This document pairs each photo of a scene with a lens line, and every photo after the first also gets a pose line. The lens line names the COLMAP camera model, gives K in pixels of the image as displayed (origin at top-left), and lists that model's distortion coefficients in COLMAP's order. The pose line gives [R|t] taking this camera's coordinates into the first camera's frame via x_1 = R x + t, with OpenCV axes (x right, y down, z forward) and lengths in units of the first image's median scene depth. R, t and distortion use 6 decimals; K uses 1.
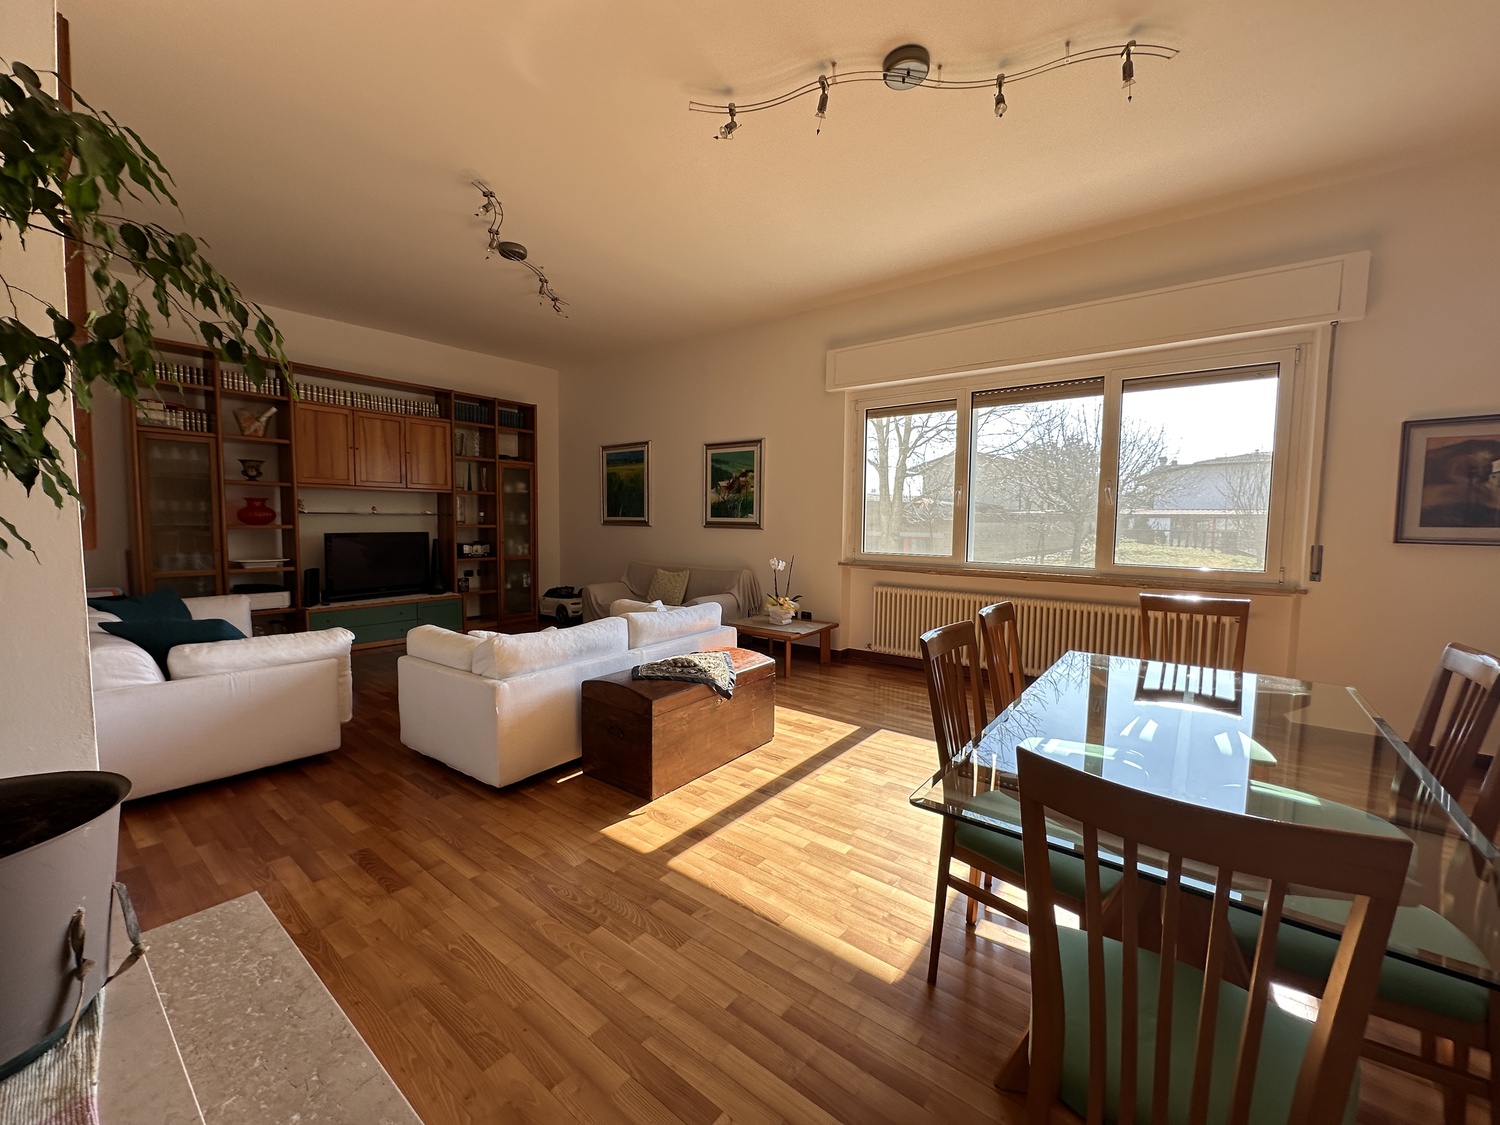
lens RADIAL K [[599.8, 0, 750.0], [0, 599.8, 562.5], [0, 0, 1]] dist [-0.001305, 0.000158]
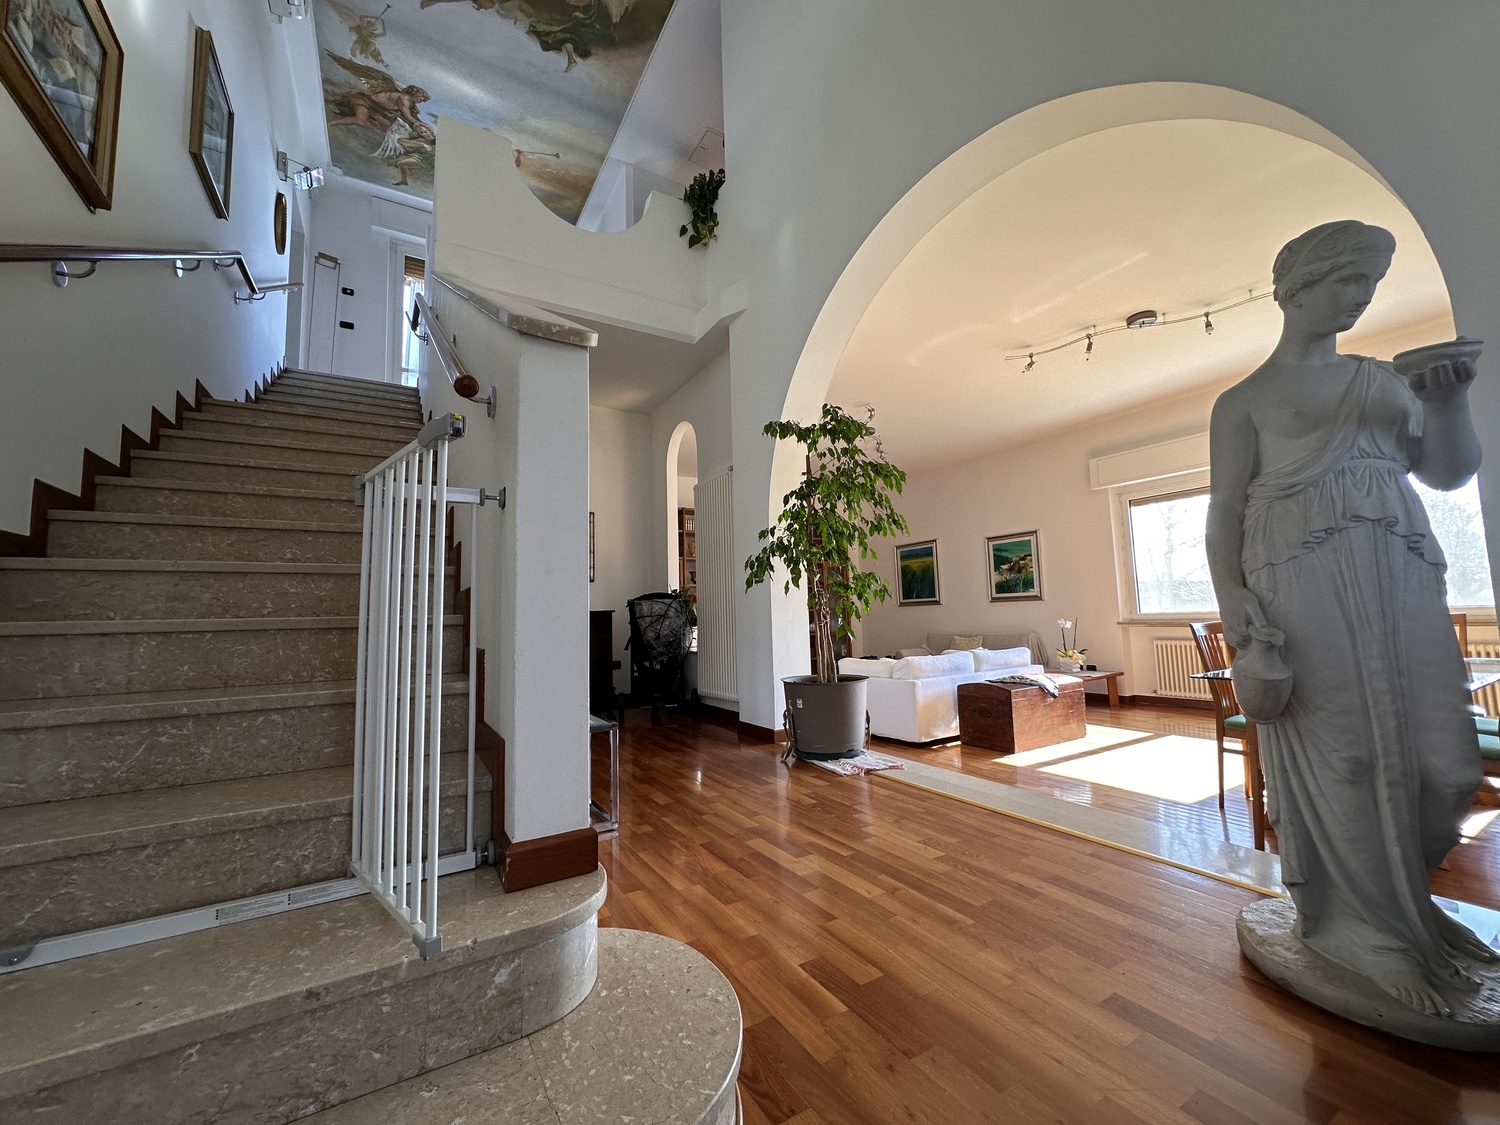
lens RADIAL K [[599.8, 0, 750.0], [0, 599.8, 562.5], [0, 0, 1]] dist [-0.001305, 0.000158]
pose [[0.931560, -0.072875, -0.356211, -0.107159], [0.014721, 0.986464, -0.163316, 0.067803], [0.363291, 0.146895, 0.920023, -0.423382]]
